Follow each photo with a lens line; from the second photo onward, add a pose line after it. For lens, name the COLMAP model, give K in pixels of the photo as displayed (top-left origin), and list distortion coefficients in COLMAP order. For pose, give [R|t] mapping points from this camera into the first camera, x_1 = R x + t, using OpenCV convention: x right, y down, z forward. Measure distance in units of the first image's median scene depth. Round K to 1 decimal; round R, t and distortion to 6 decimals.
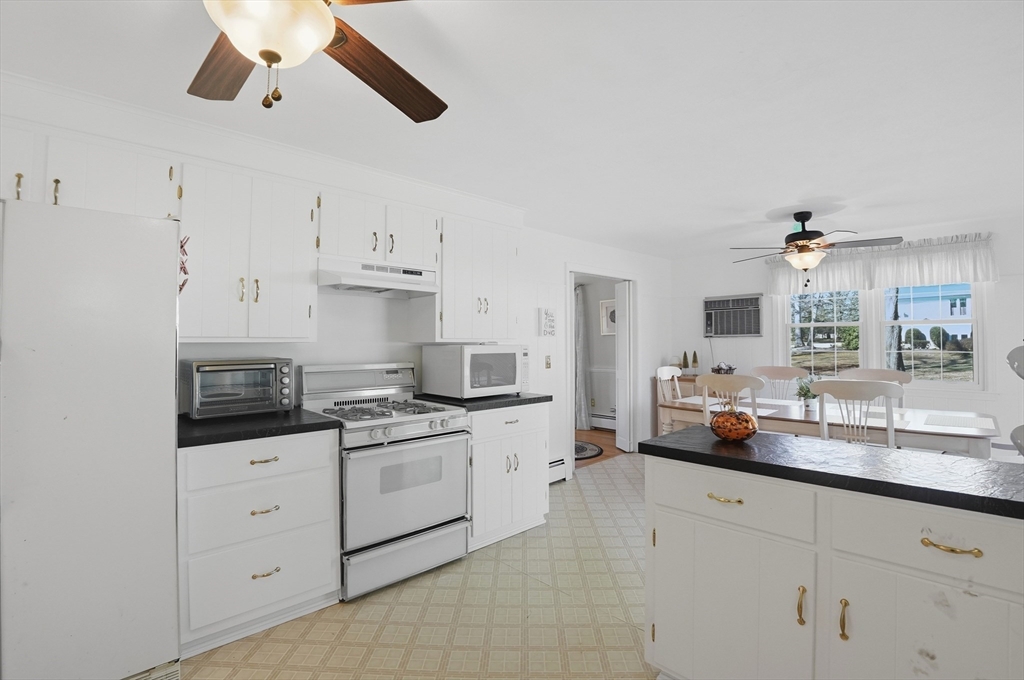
lens RADIAL K [[460.0, 0, 514.0], [0, 460.0, 339.7], [0, 0, 1]] dist [-0.063013, 0.016220]
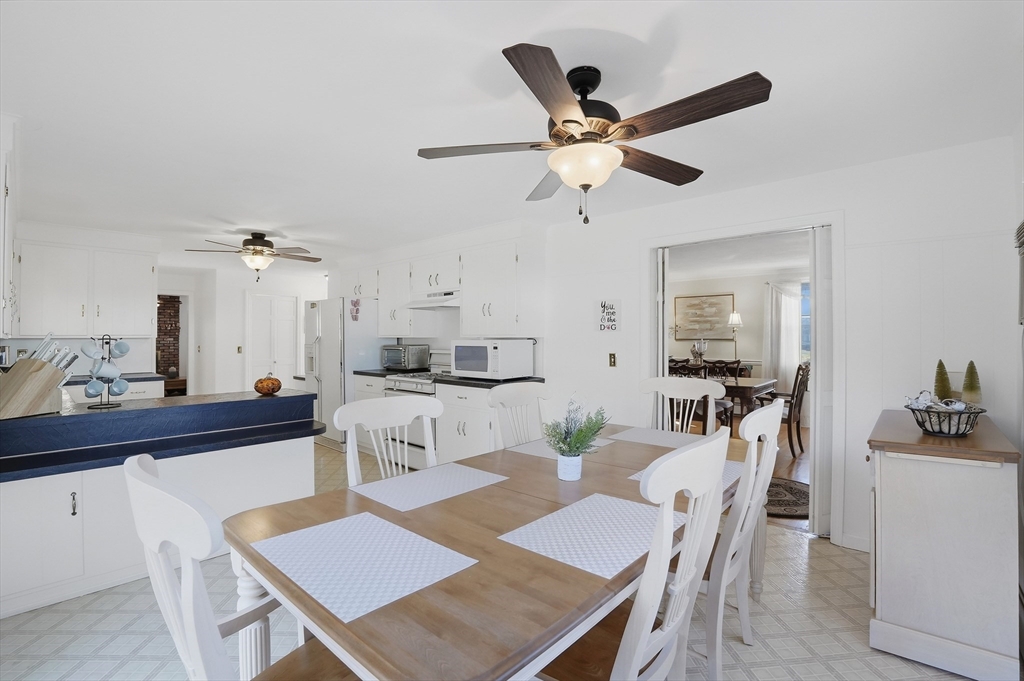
lens RADIAL K [[460.0, 0, 514.0], [0, 460.0, 340.2], [0, 0, 1]] dist [-0.063013, 0.016220]
pose [[0.075608, 0.003359, -0.997132, 1.240350], [0.000385, 0.999994, 0.003398, 0.009148], [0.997138, -0.000641, 0.075606, 0.983178]]
